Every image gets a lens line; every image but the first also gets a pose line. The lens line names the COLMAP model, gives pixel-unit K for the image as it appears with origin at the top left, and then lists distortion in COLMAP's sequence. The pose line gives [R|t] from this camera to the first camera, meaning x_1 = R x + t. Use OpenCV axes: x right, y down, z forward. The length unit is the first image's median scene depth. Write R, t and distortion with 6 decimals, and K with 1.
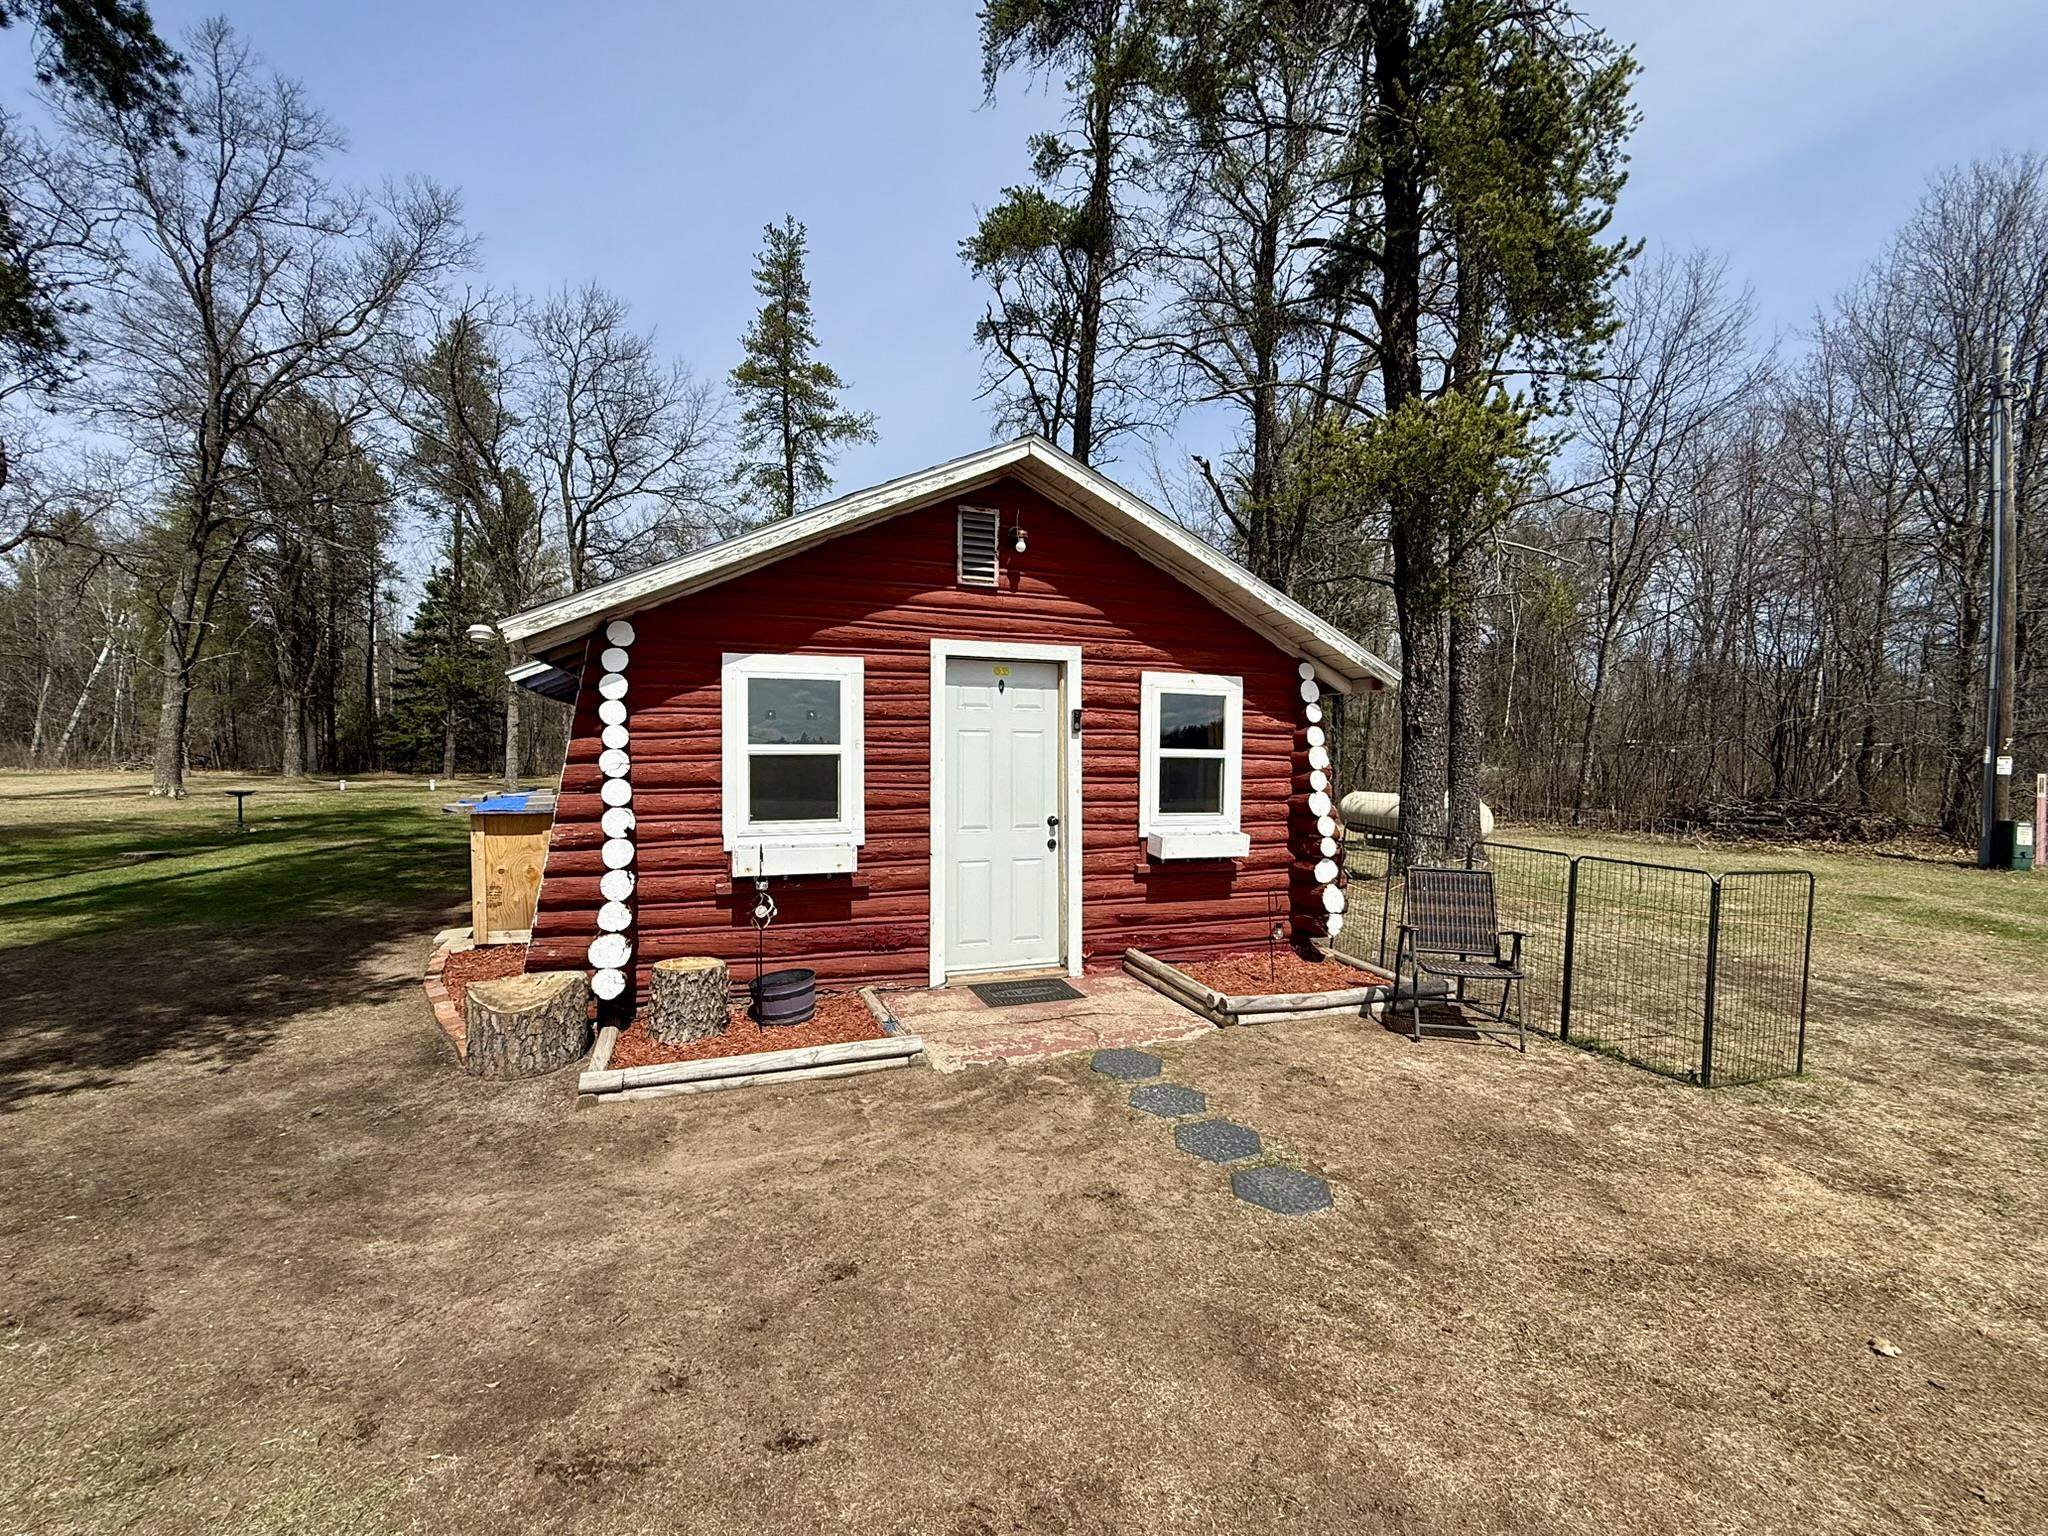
lens RADIAL K [[902.5, 0, 1018.6], [0, 902.5, 764.6], [0, 0, 1]] dist [-0.001489, -0.000273]
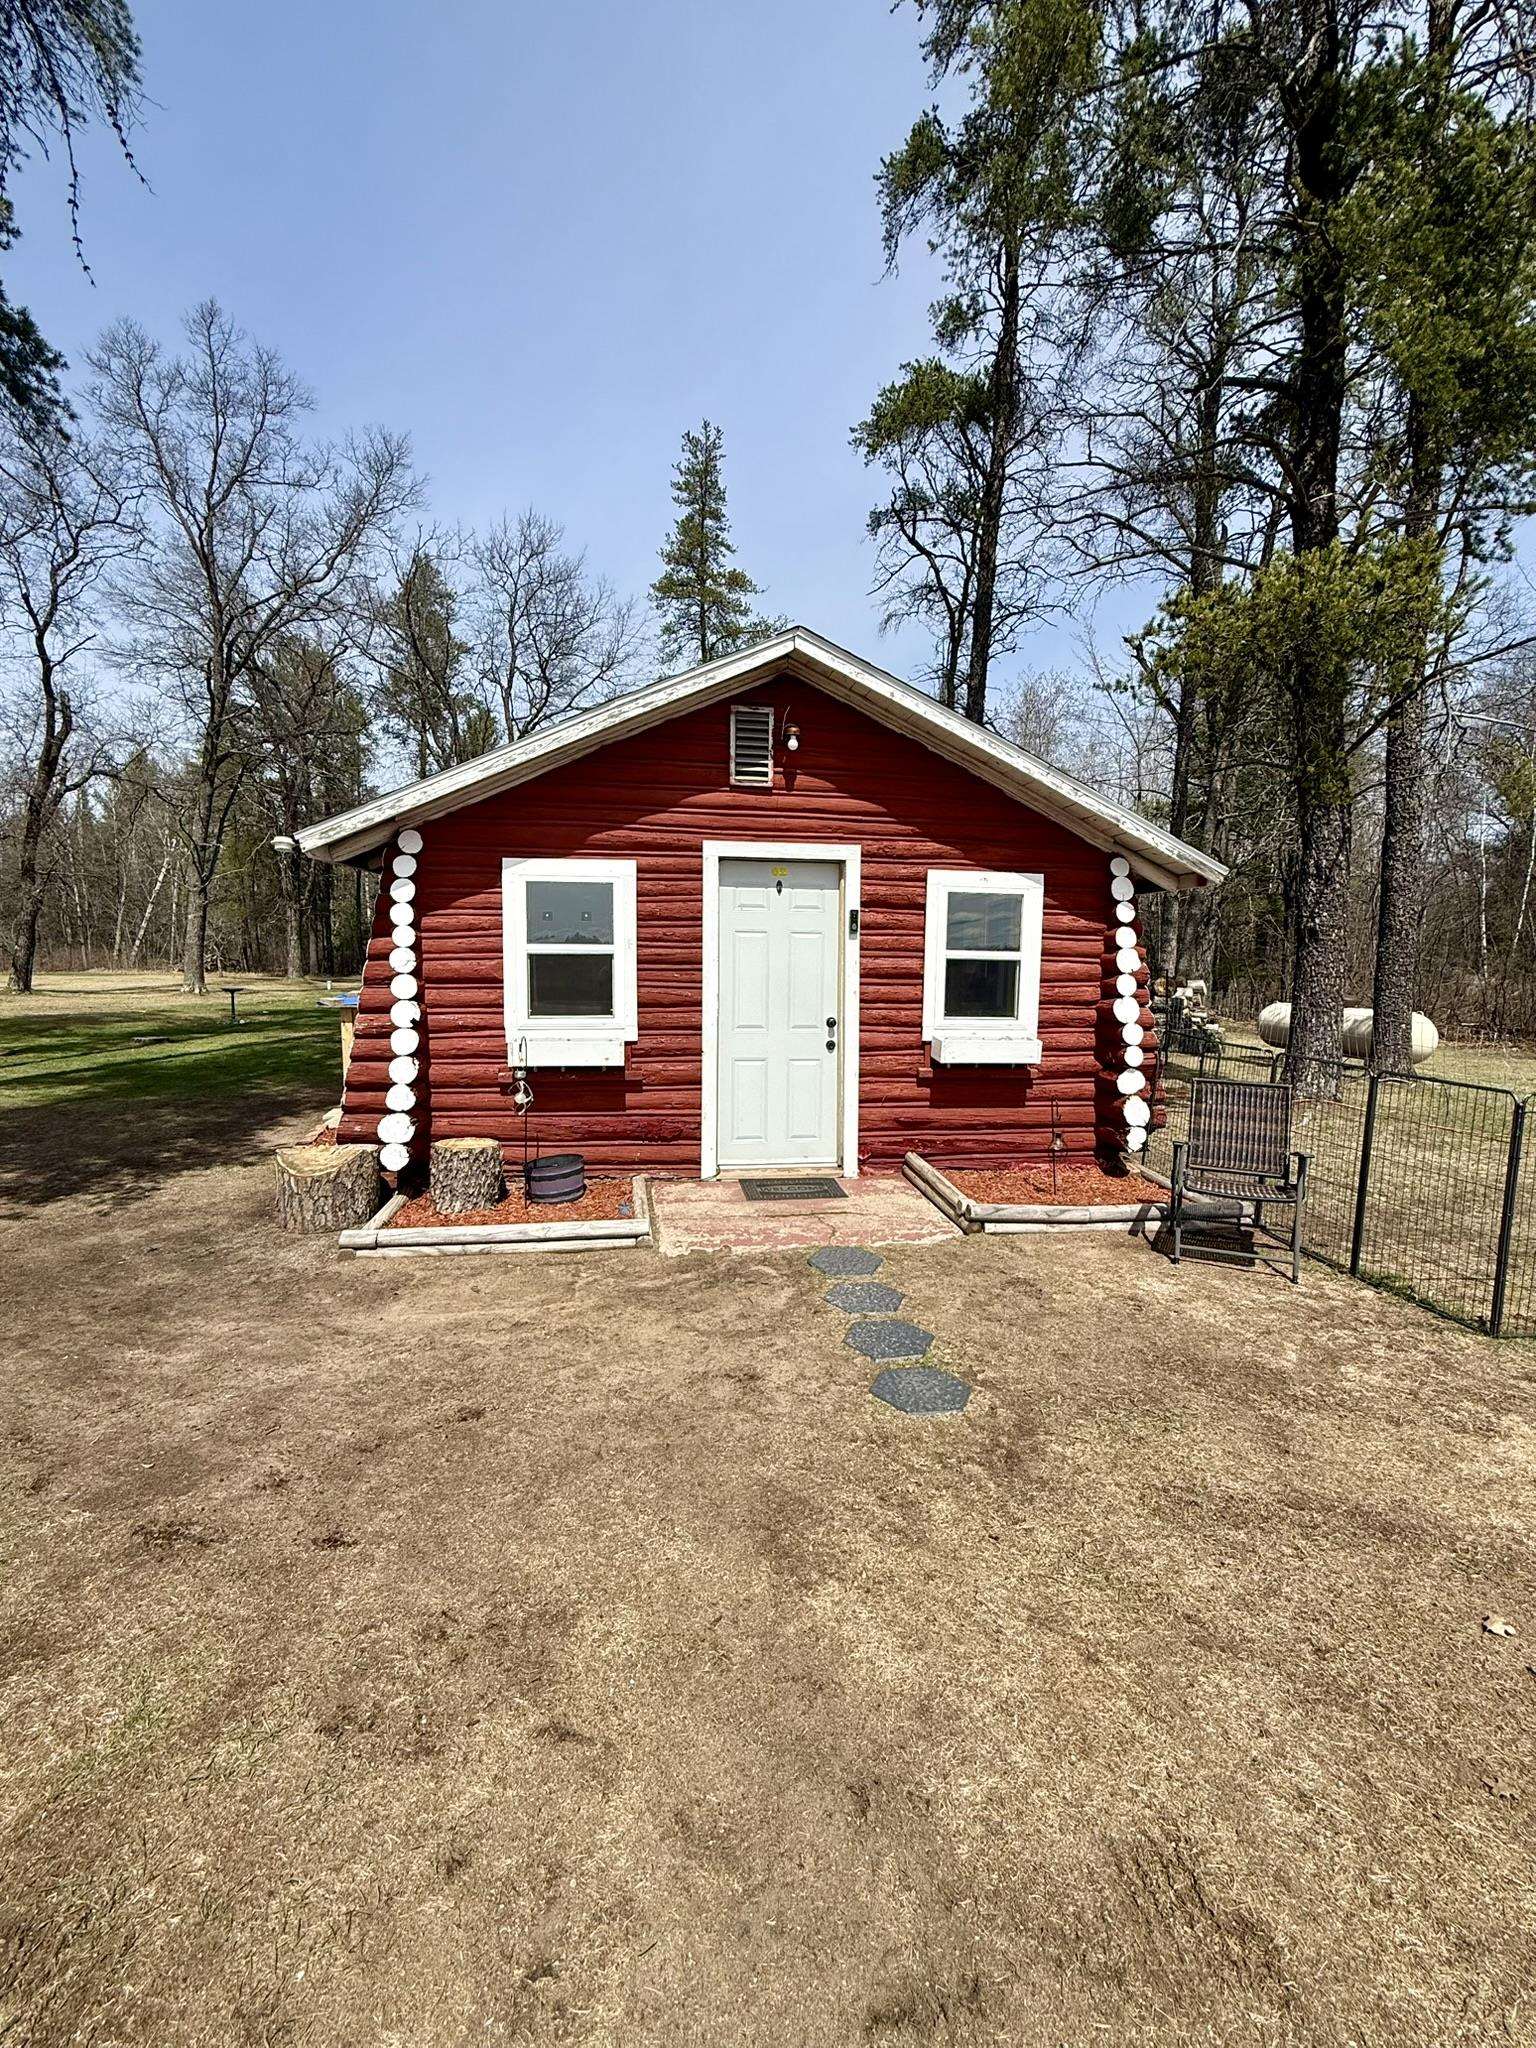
lens RADIAL K [[902.5, 0, 765.1], [0, 902.5, 1022.0], [0, 0, 1]] dist [-0.001489, -0.000273]
pose [[0.976689, 0.019084, -0.213810, 0.176505], [-0.007294, 0.998415, 0.055800, 0.006958], [0.214536, -0.052939, 0.975280, 0.009750]]
